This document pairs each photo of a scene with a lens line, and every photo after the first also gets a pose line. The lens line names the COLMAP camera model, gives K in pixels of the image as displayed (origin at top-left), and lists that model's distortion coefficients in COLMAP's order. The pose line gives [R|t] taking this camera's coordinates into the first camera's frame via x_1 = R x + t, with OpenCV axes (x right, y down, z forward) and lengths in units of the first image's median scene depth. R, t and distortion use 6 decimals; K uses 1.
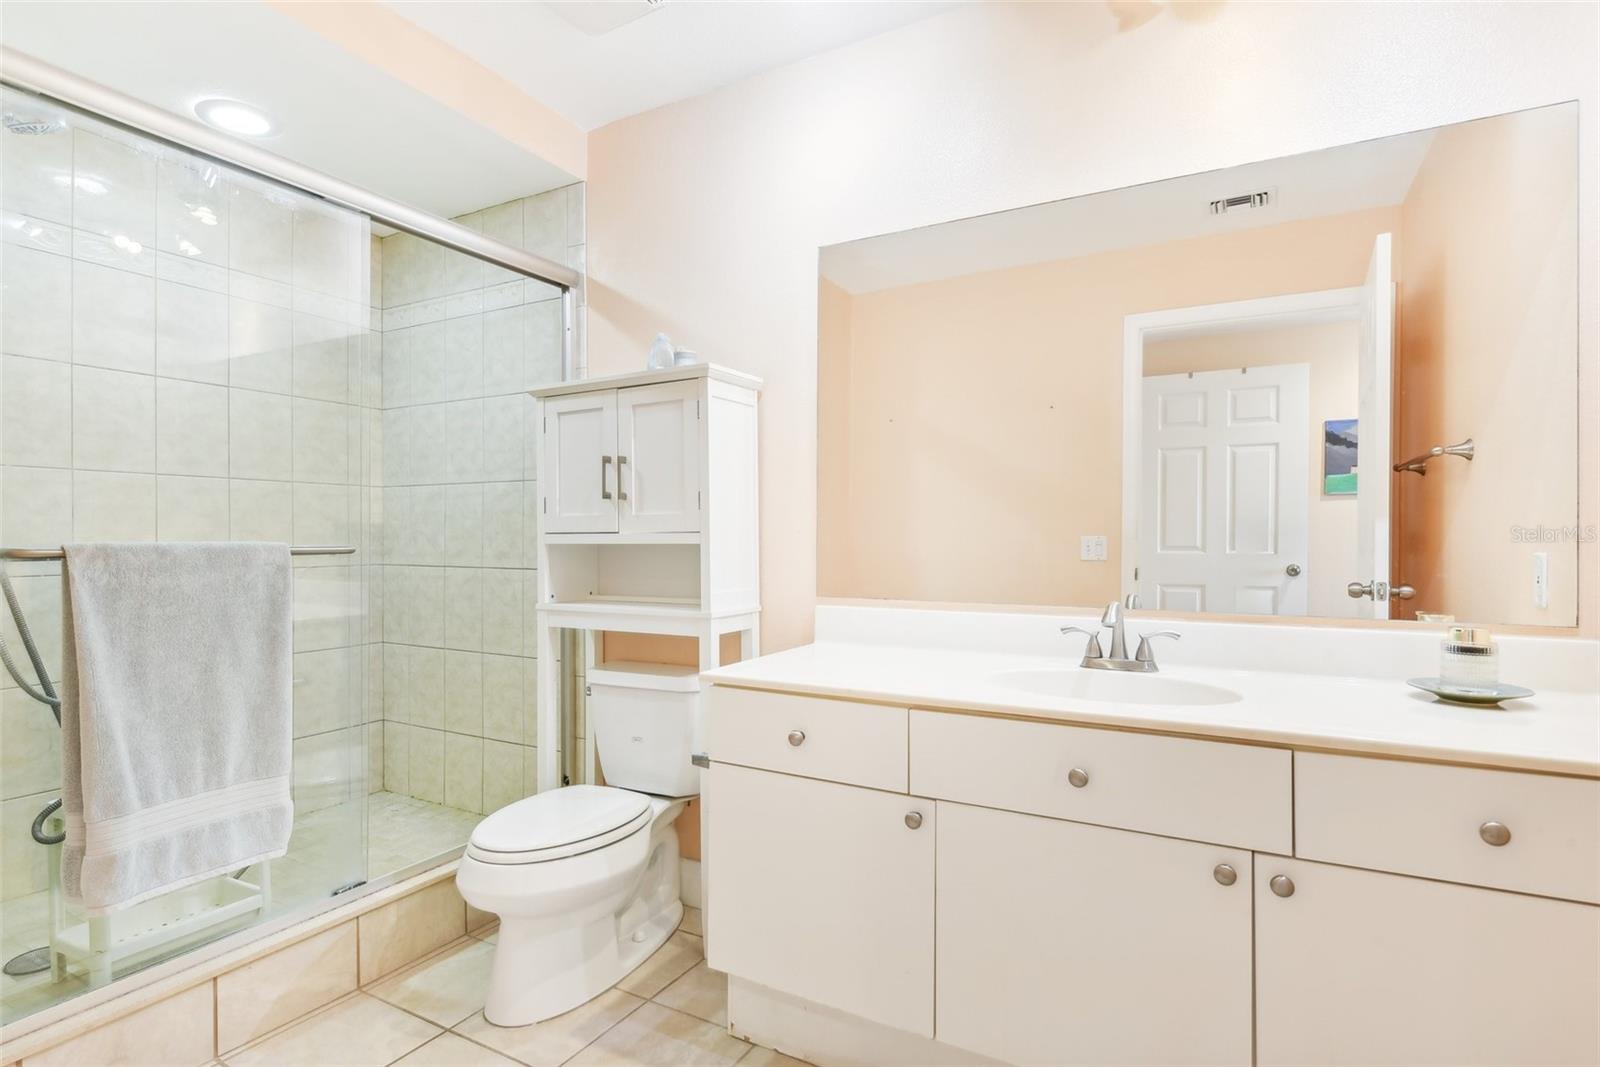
lens RADIAL K [[831.6, 0, 797.6], [0, 831.6, 528.9], [0, 0, 1]] dist [0.002433, -0.000431]
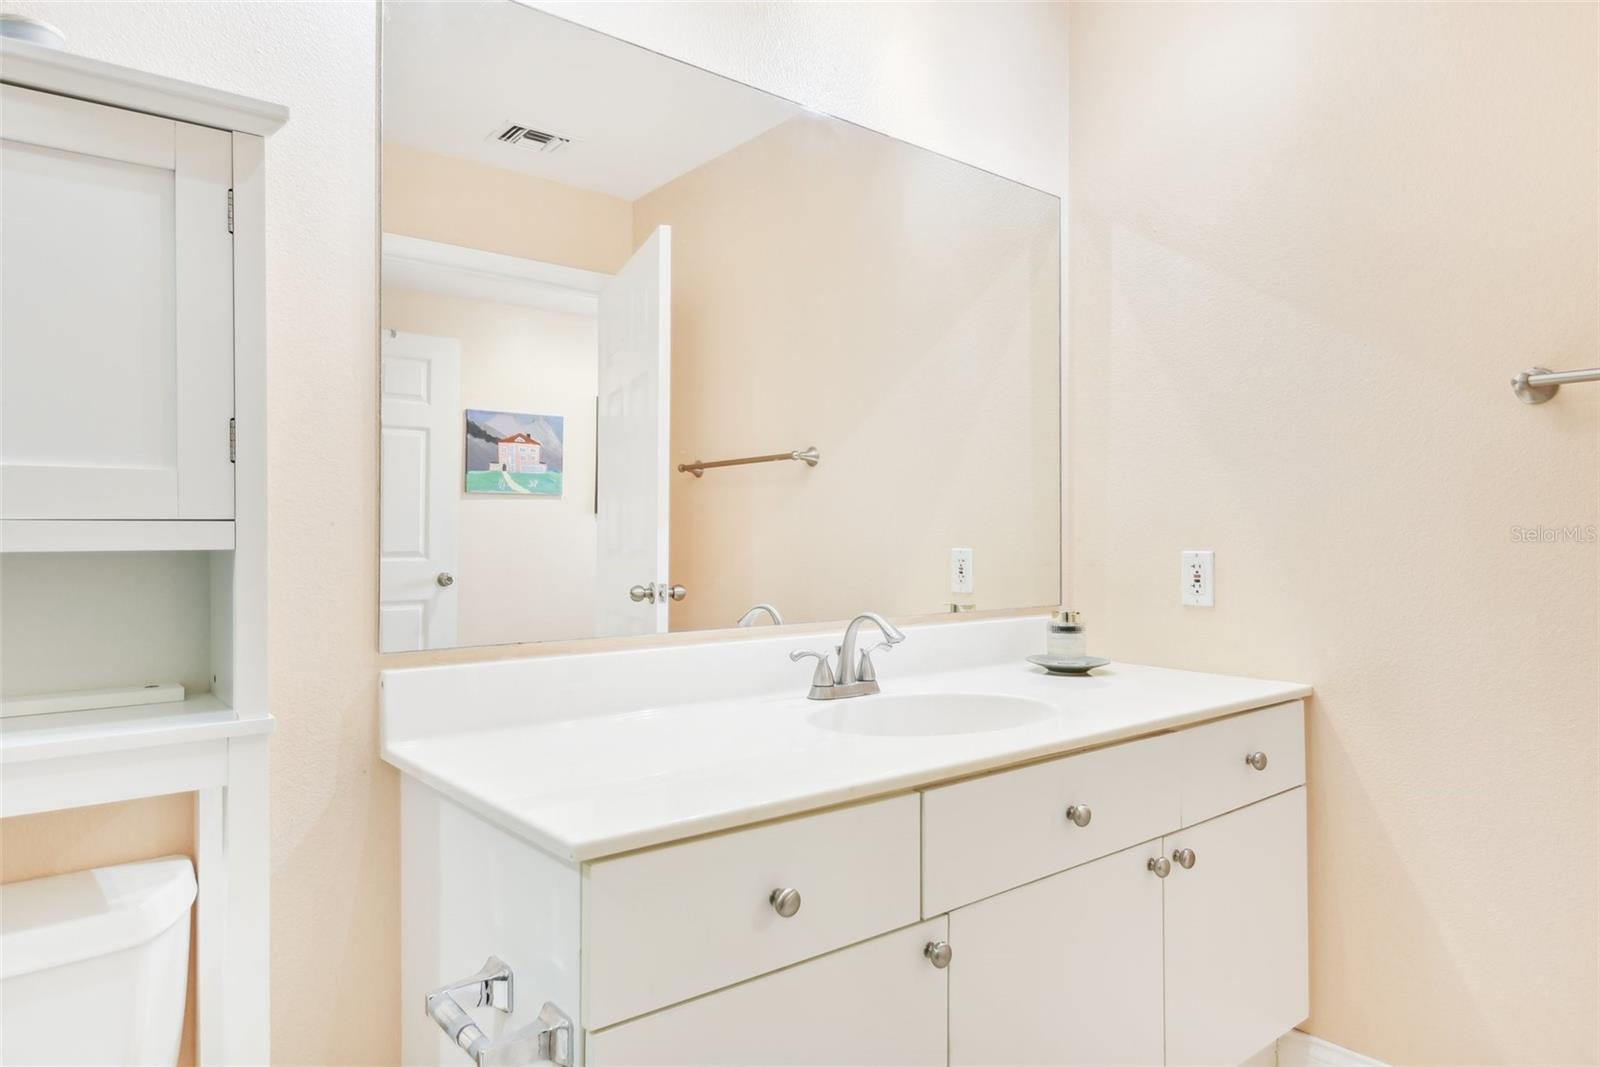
lens RADIAL K [[1000.3, 0, 797.9], [0, 1000.3, 544.8], [0, 0, 1]] dist [0.004198, 0.000007]
pose [[0.379416, -0.006659, 0.925202, -0.322520], [-0.002864, 0.999961, 0.008371, 0.007253], [-0.925222, -0.005826, 0.379382, 0.400582]]
